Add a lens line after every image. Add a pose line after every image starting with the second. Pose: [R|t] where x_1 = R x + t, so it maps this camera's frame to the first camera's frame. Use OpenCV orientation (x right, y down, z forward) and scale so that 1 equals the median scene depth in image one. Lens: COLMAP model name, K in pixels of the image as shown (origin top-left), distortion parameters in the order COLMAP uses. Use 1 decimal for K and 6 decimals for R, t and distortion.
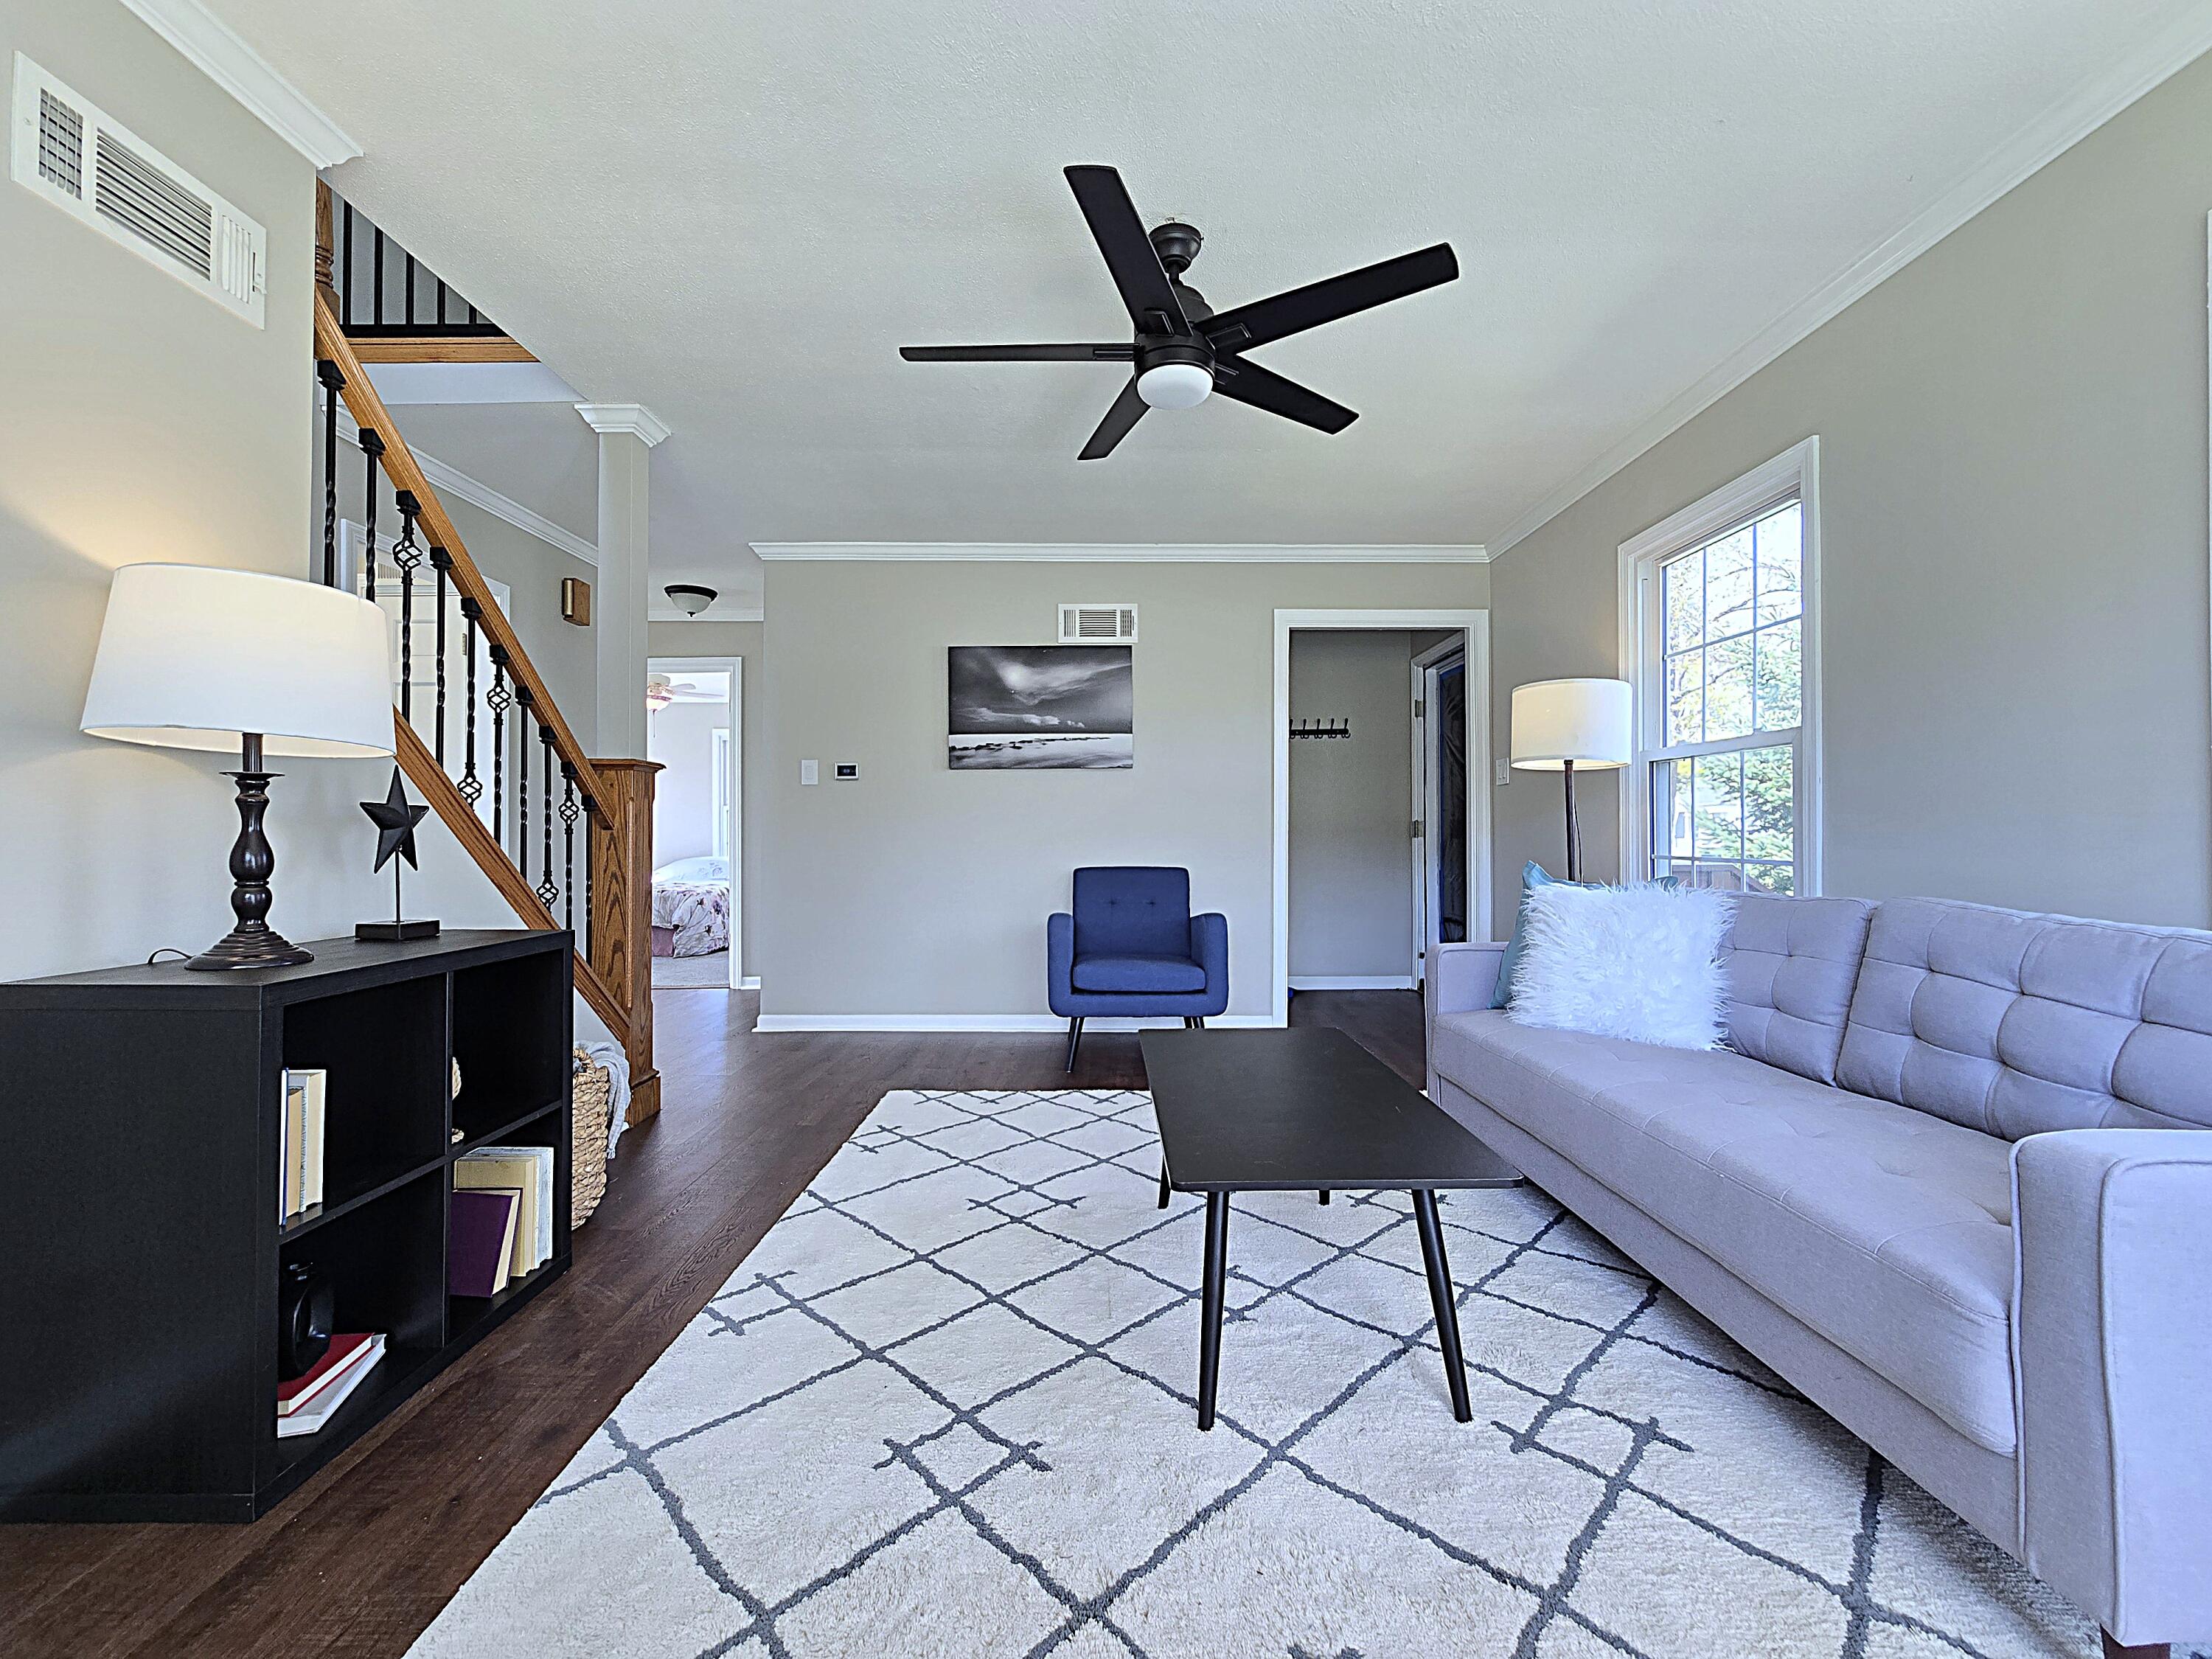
lens RADIAL K [[903.6, 0, 1105.6], [0, 903.6, 824.3], [0, 0, 1]] dist [-0.000420, -0.000299]
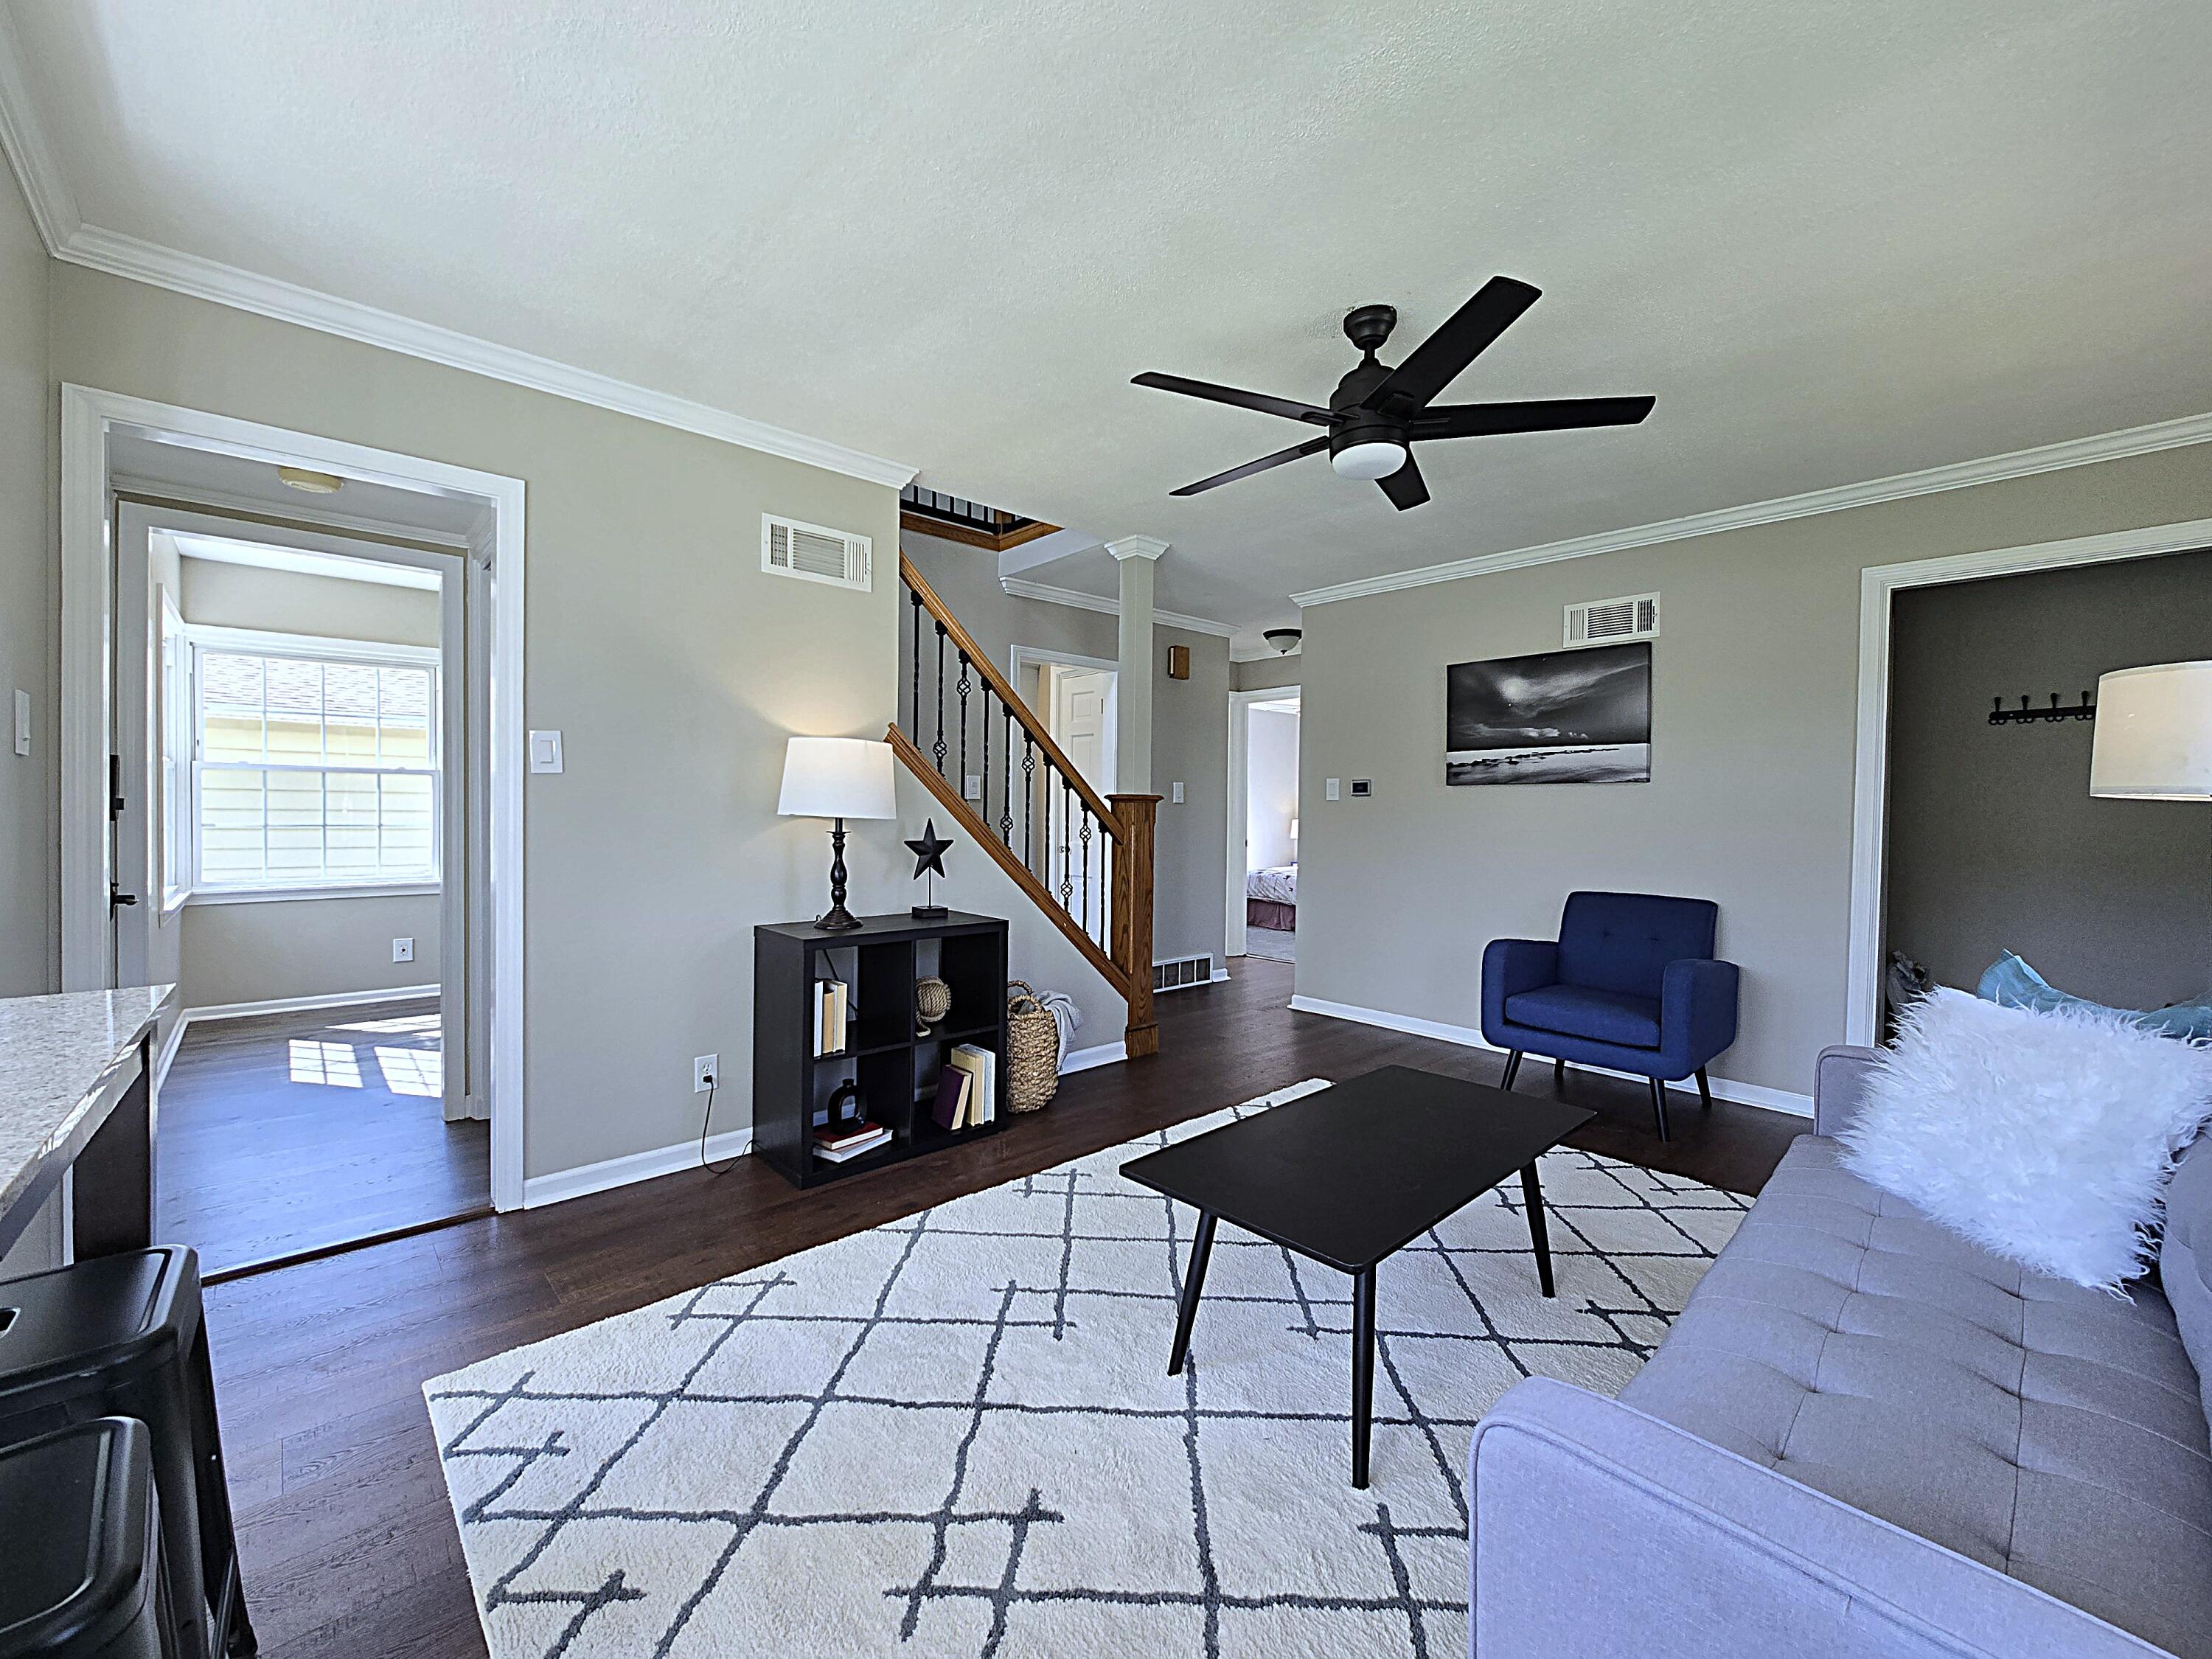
lens RADIAL K [[887.5, 0, 1107.1], [0, 887.5, 818.3], [0, 0, 1]] dist [0.001067, 0.000129]
pose [[0.678637, 0.016736, -0.734283, 0.360860], [-0.003373, 0.999801, 0.019670, -0.050038], [0.734466, -0.010872, 0.678558, 0.038718]]
